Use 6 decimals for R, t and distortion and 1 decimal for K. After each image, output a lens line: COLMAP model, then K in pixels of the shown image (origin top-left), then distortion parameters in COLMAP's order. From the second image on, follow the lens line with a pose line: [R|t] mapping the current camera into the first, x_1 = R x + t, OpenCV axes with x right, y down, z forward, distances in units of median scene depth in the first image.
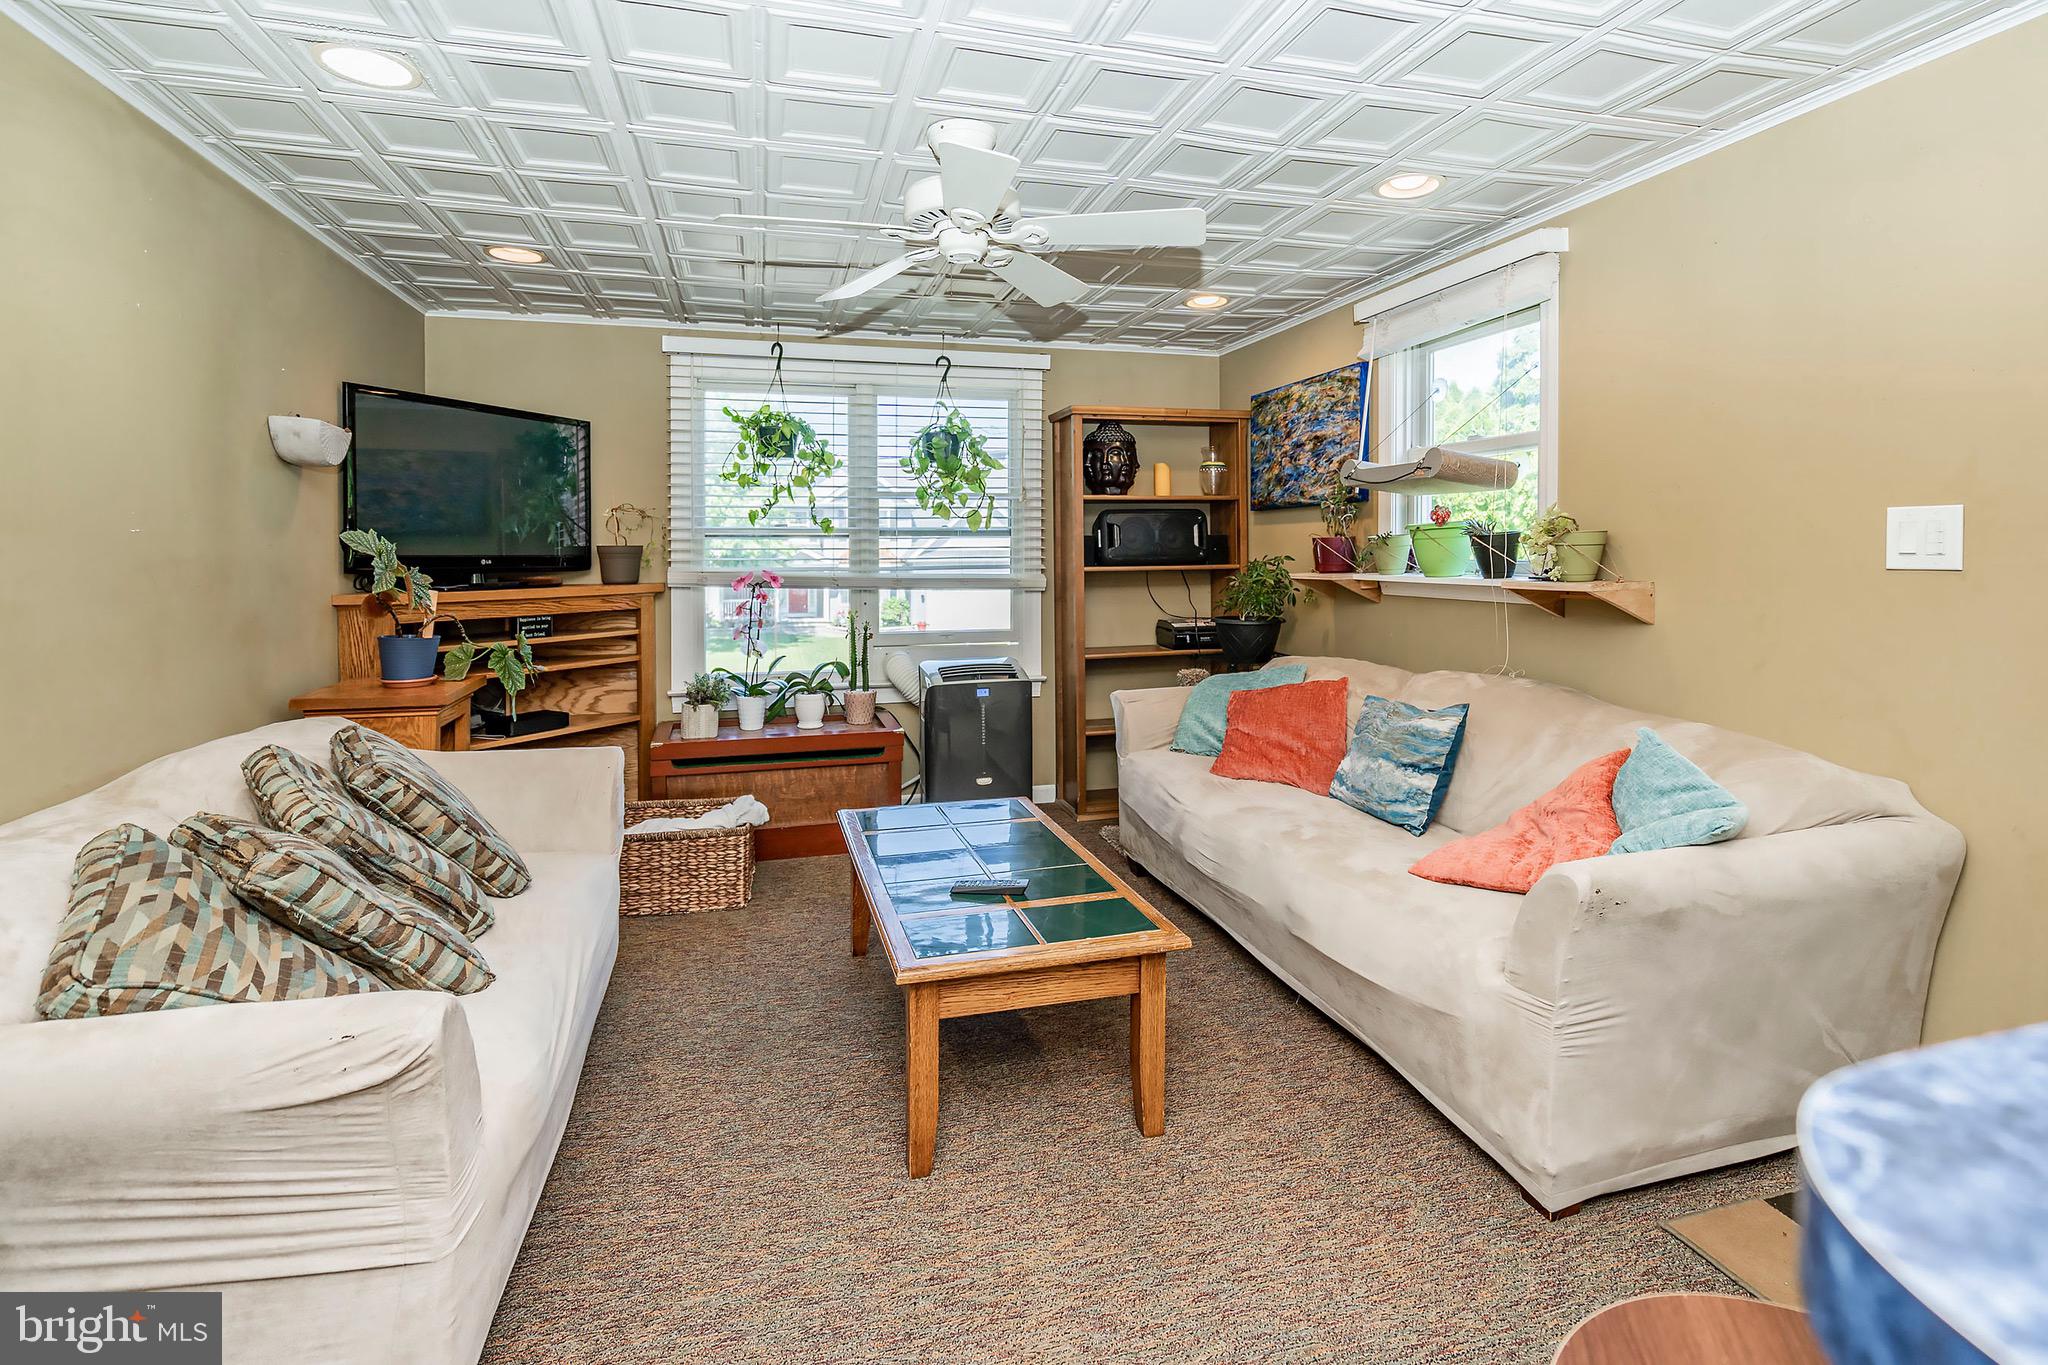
lens RADIAL K [[955.9, 0, 991.3], [0, 955.9, 567.9], [0, 0, 1]] dist [-0.005426, 0.000049]
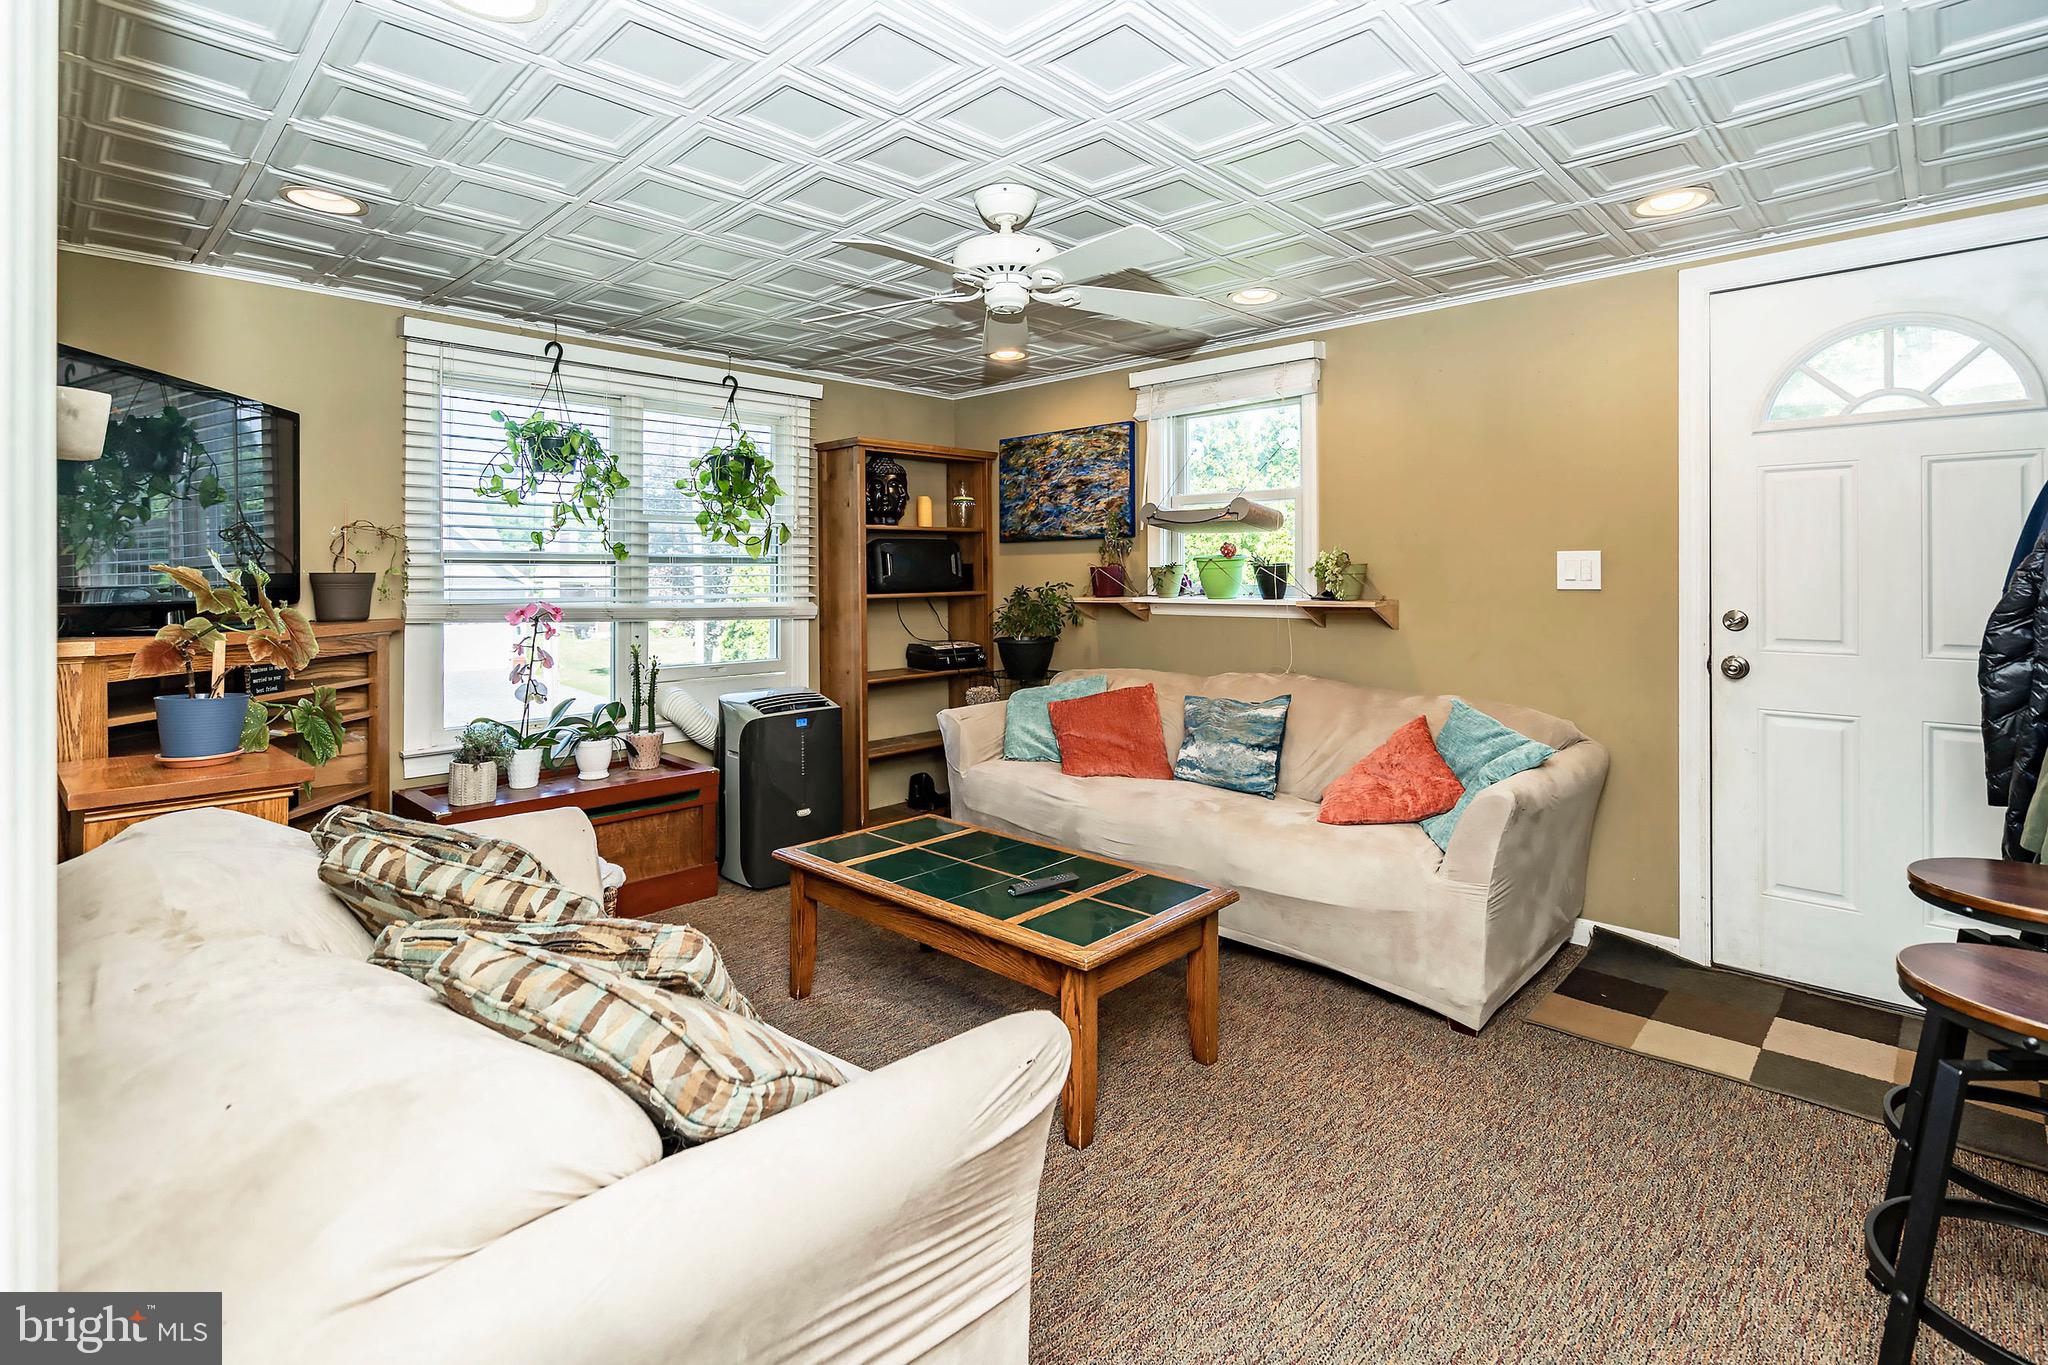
lens RADIAL K [[947.2, 0, 1044.5], [0, 947.2, 572.7], [0, 0, 1]] dist [-0.003551, 0.000070]
pose [[0.861852, 0.001158, 0.507159, -0.282222], [0.010662, 0.999735, -0.020402, -0.001565], [-0.507048, 0.022991, 0.861611, 0.027691]]
